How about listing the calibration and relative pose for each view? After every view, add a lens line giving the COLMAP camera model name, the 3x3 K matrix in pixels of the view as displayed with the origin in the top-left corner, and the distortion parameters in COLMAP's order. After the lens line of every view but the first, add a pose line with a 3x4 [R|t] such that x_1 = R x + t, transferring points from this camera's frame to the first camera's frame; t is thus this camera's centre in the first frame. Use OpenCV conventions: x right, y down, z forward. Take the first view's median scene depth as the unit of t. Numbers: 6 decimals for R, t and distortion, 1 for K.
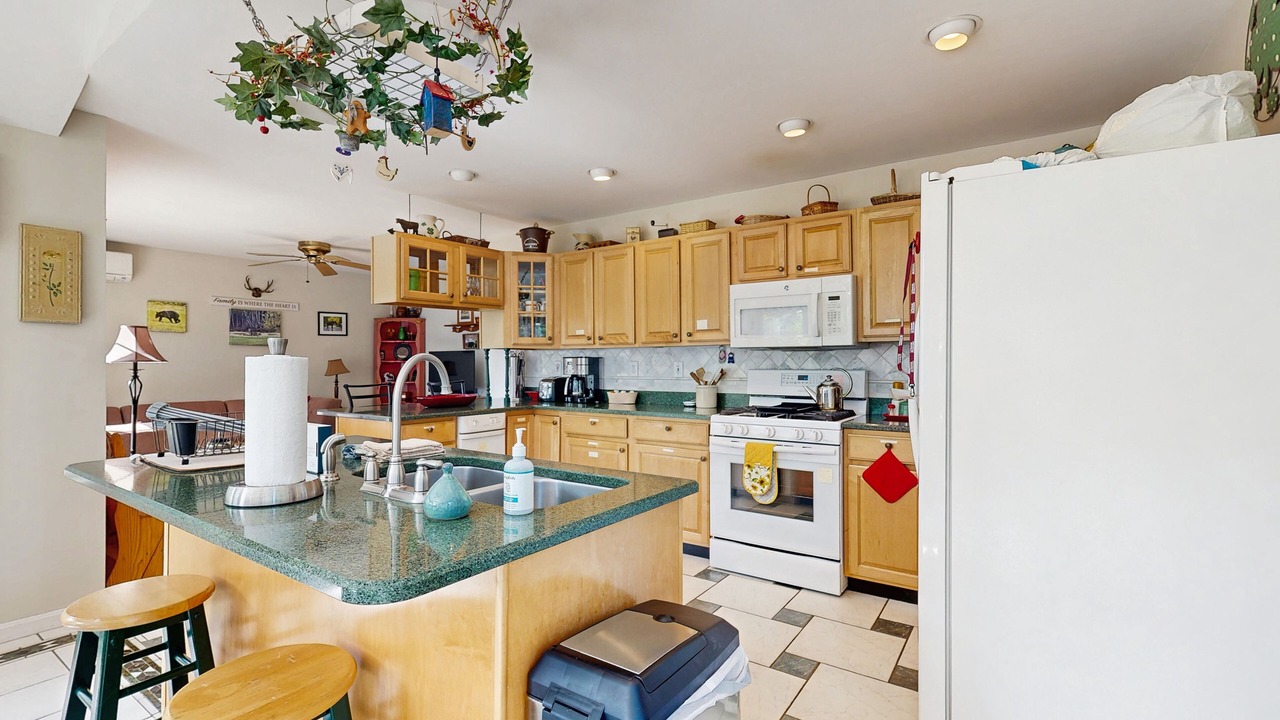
lens RADIAL K [[565.8, 0, 648.0], [0, 565.8, 362.4], [0, 0, 1]] dist [-0.000193, -0.000405]
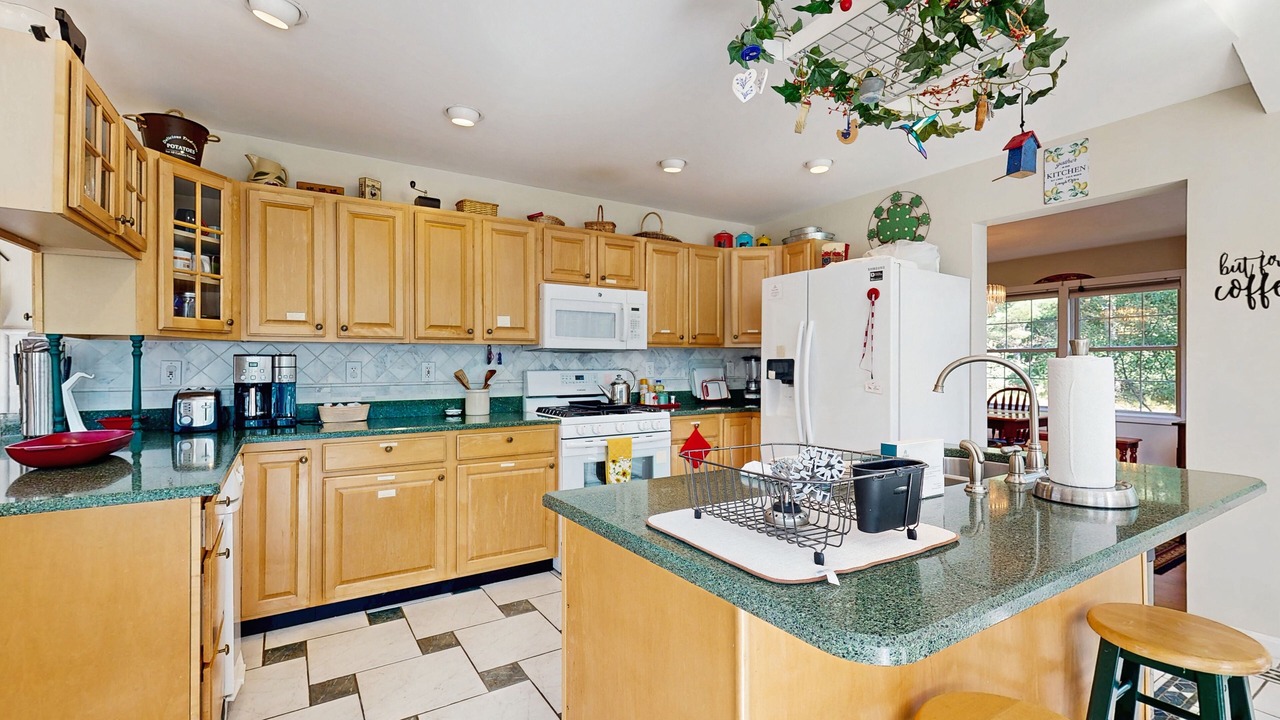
lens RADIAL K [[565.8, 0, 642.7], [0, 565.8, 360.8], [0, 0, 1]] dist [-0.000193, -0.000405]
pose [[0.395392, 0.006882, 0.918487, -0.588261], [-0.000635, 0.999974, -0.007219, 0.002187], [-0.918512, 0.002271, 0.395386, 0.405634]]
